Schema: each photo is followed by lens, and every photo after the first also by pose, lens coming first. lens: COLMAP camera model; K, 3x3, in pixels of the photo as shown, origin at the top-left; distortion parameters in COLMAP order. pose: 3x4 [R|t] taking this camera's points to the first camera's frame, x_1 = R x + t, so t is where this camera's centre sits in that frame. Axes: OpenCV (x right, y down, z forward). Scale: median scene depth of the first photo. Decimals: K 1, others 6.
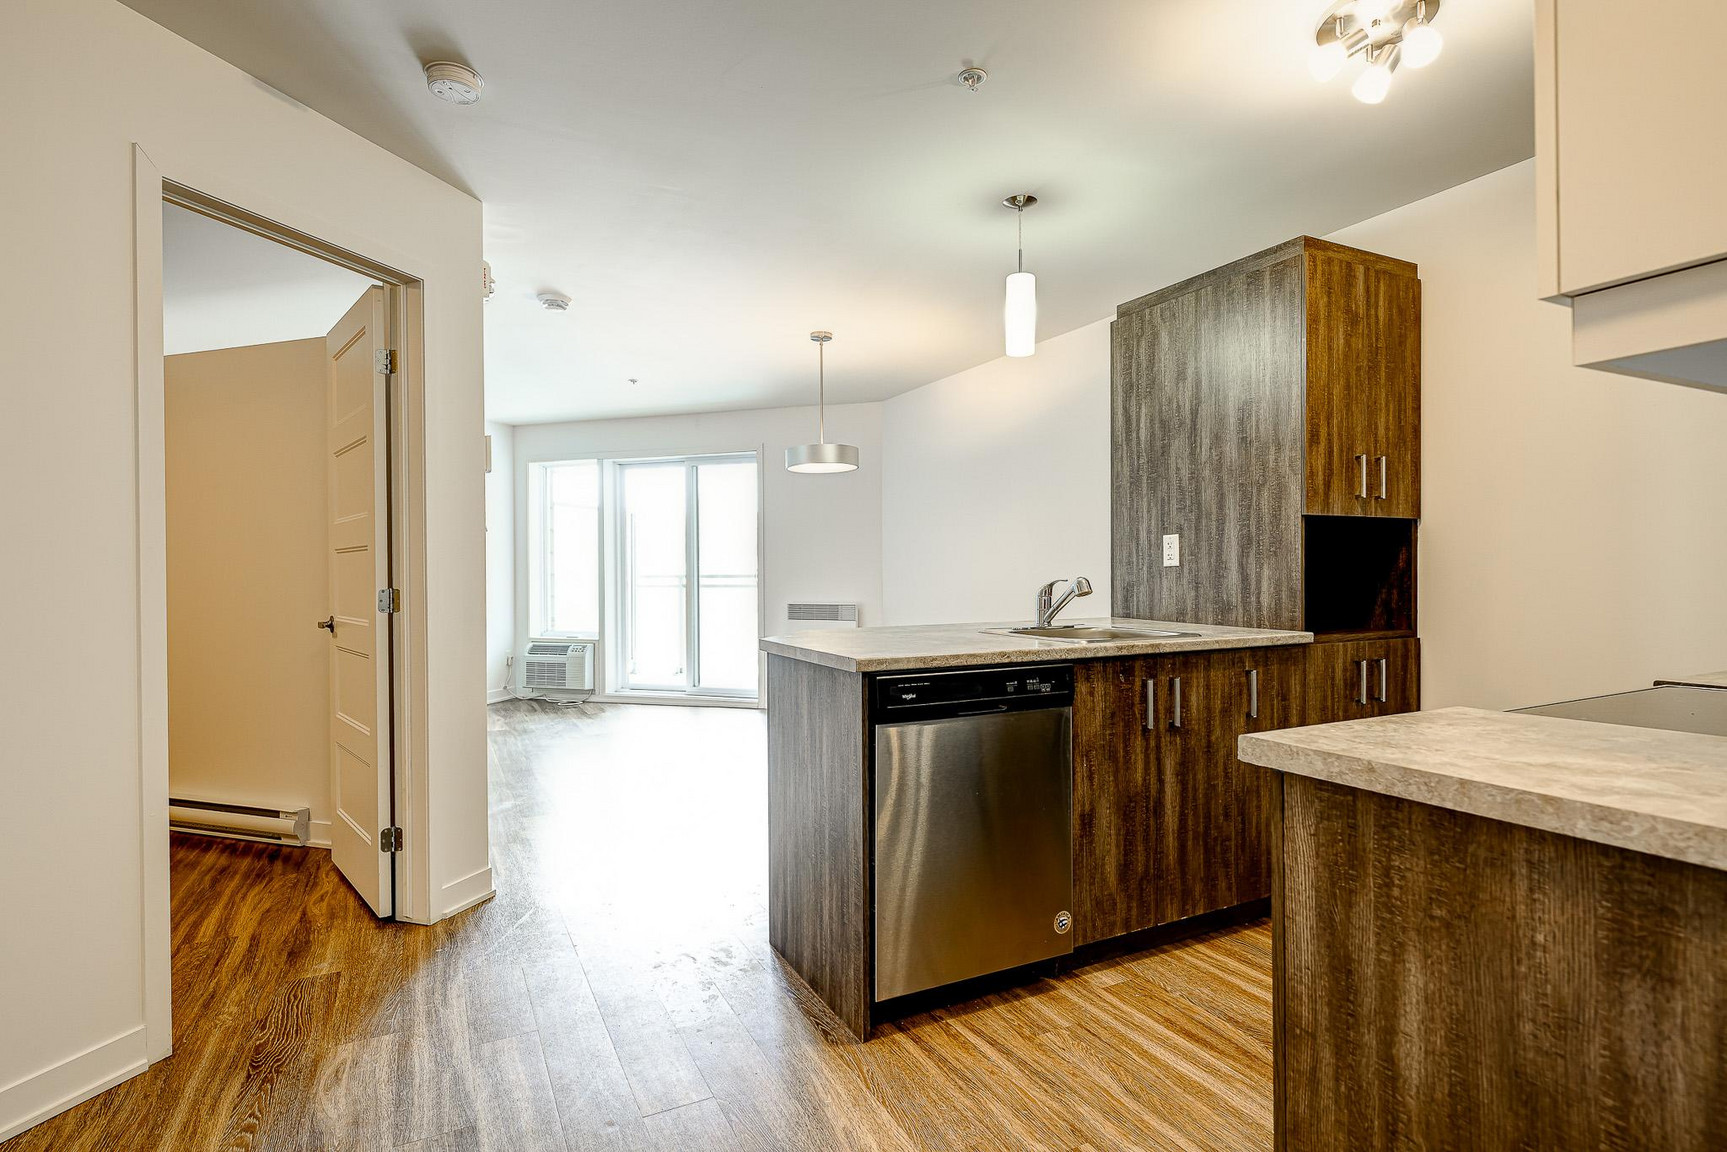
lens RADIAL K [[858.9, 0, 866.1], [0, 858.9, 573.4], [0, 0, 1]] dist [0.000003, -0.000015]
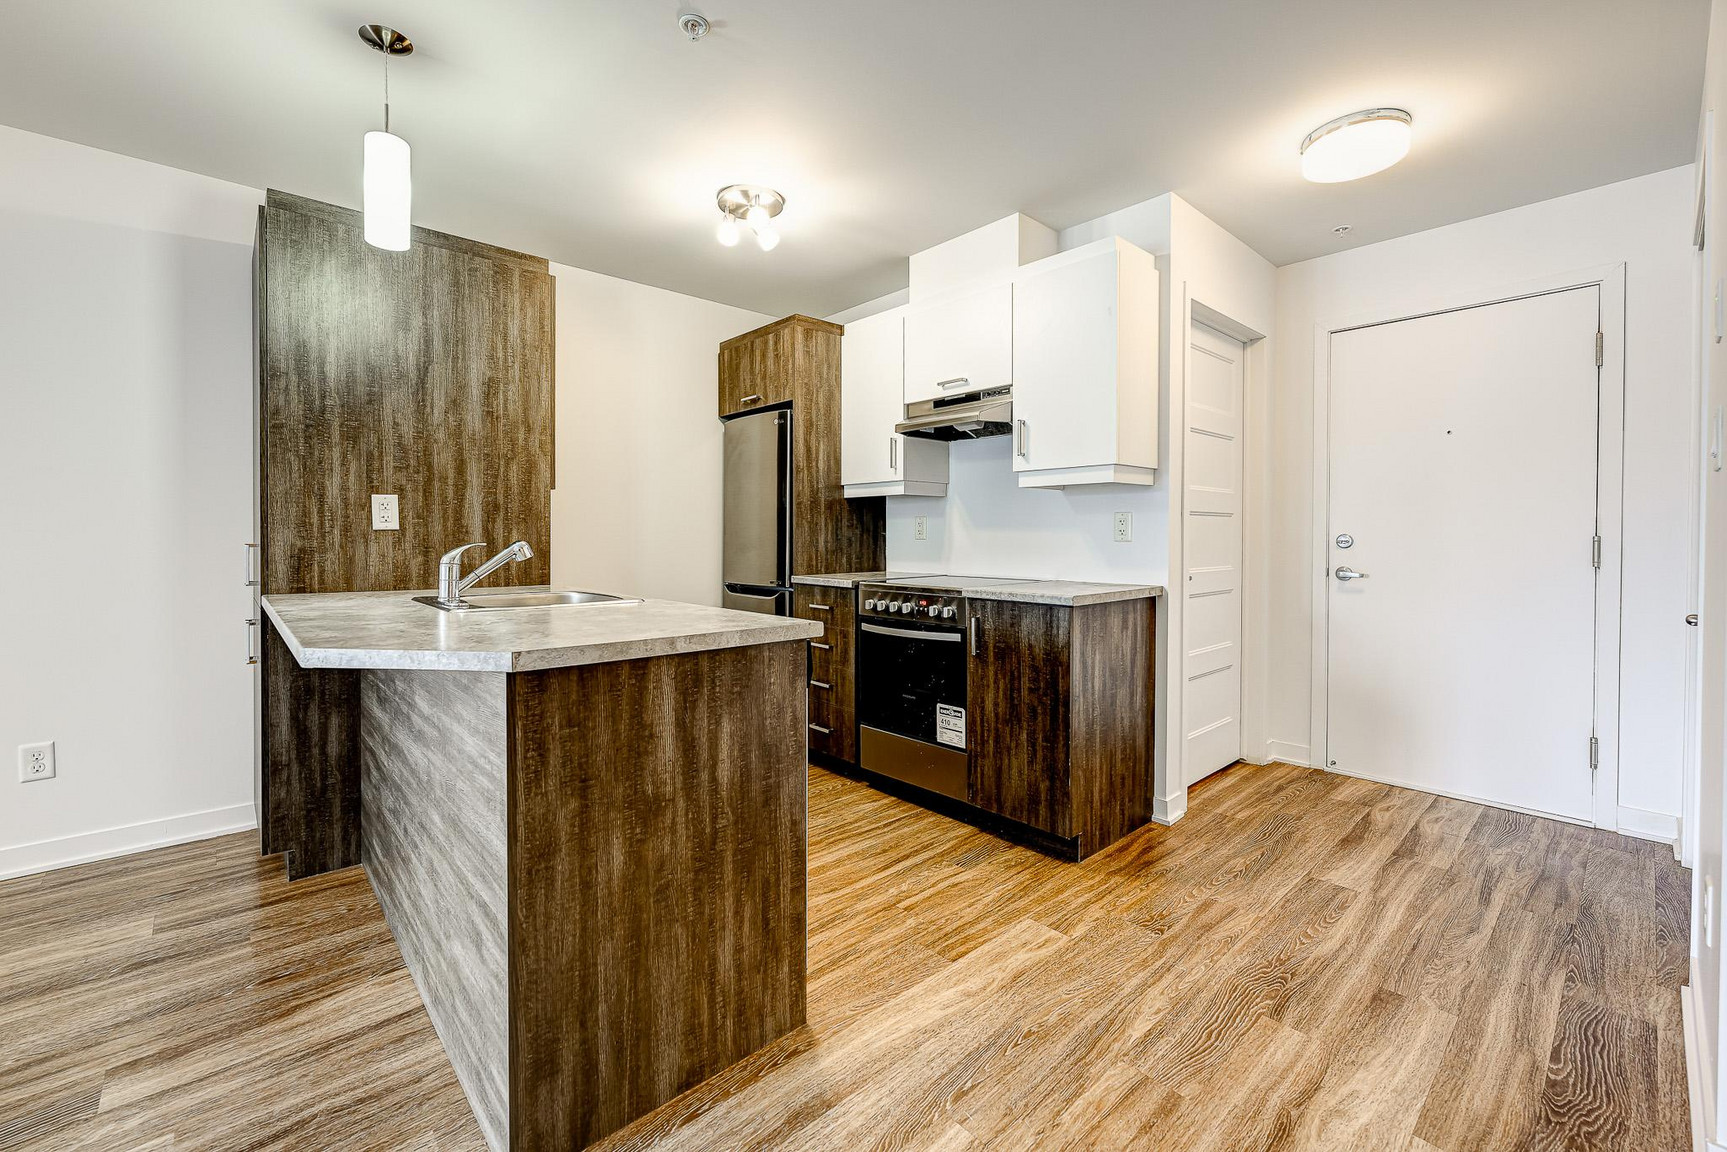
lens RADIAL K [[696.6, 0, 848.9], [0, 696.6, 546.3], [0, 0, 1]] dist [0.001334, 0.000628]
pose [[-0.239697, -0.006636, 0.970825, -0.520909], [0.003539, 0.999964, 0.007709, 0.006060], [-0.970841, 0.005283, -0.239665, 0.771705]]
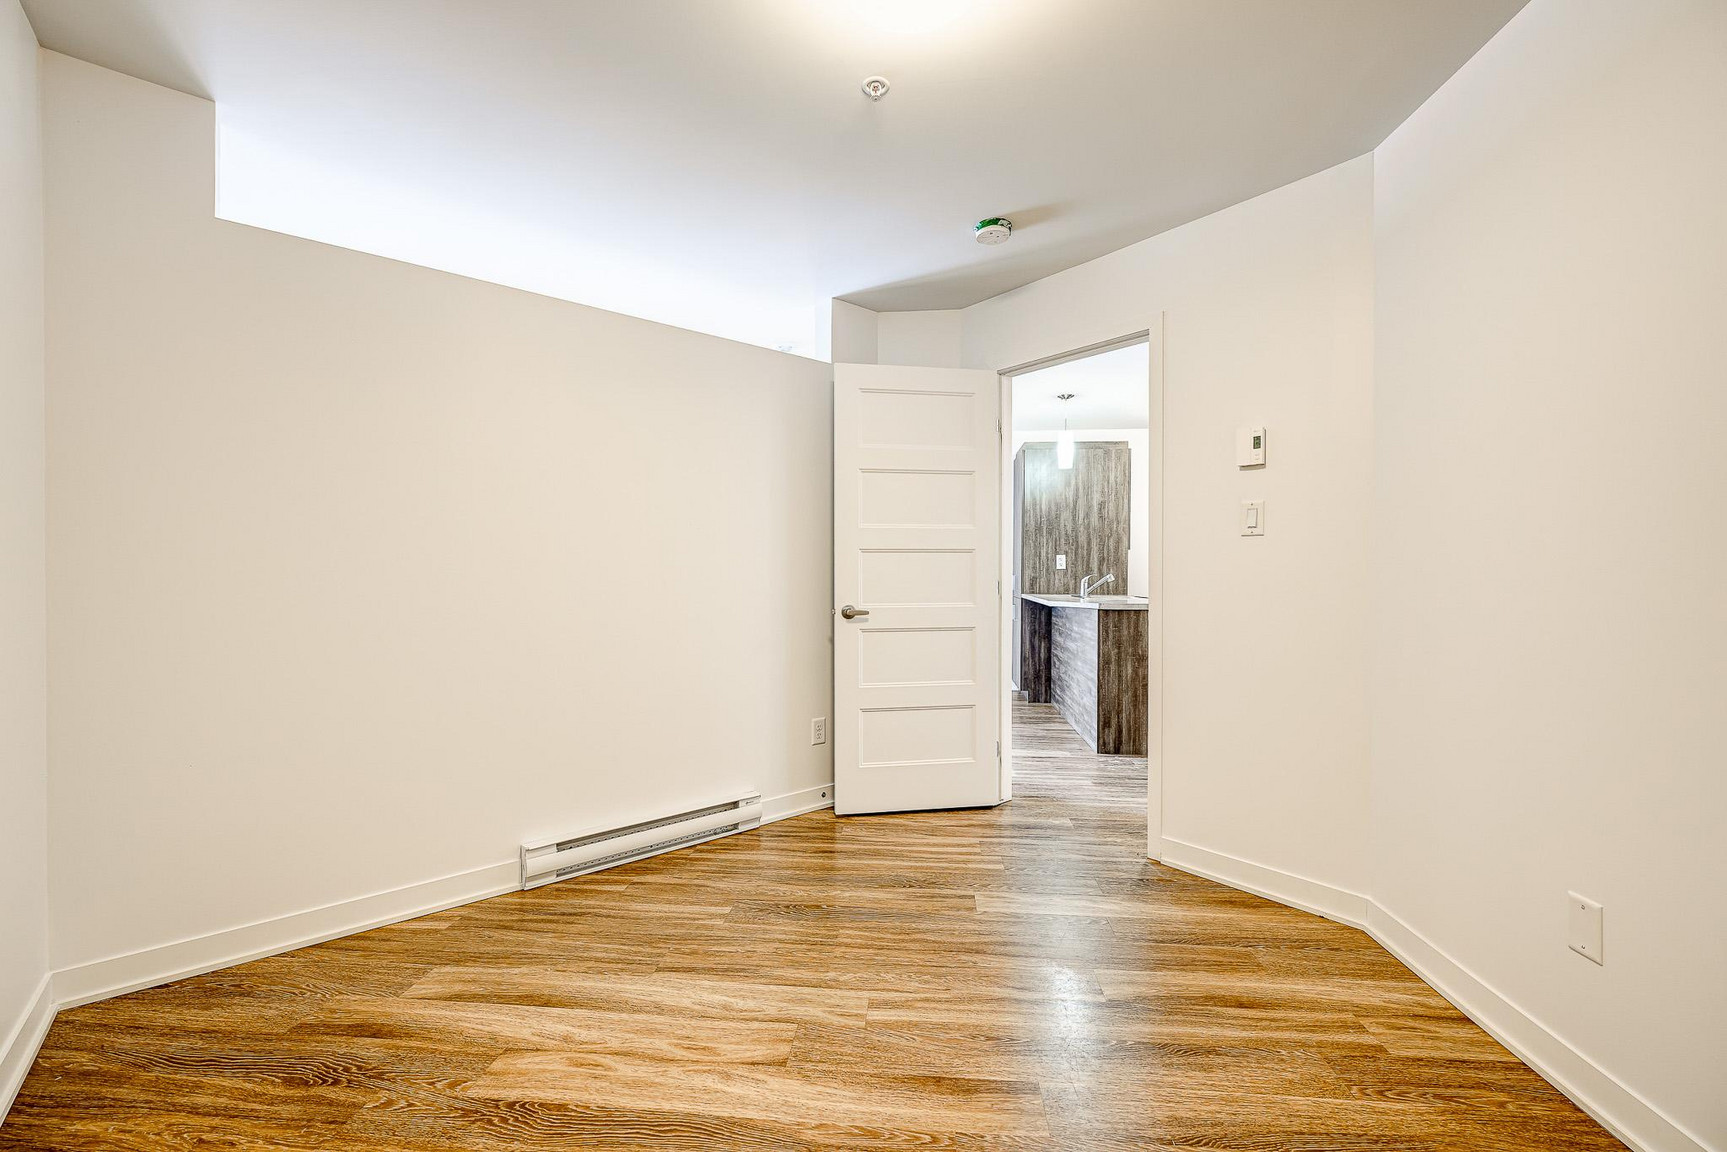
lens RADIAL K [[696.6, 0, 876.8], [0, 696.6, 585.3], [0, 0, 1]] dist [0.001334, 0.000628]
pose [[0.543189, -0.002122, 0.839608, -1.557332], [-0.001434, 0.999993, 0.003455, 0.030660], [-0.839609, -0.003081, 0.543182, 0.462308]]
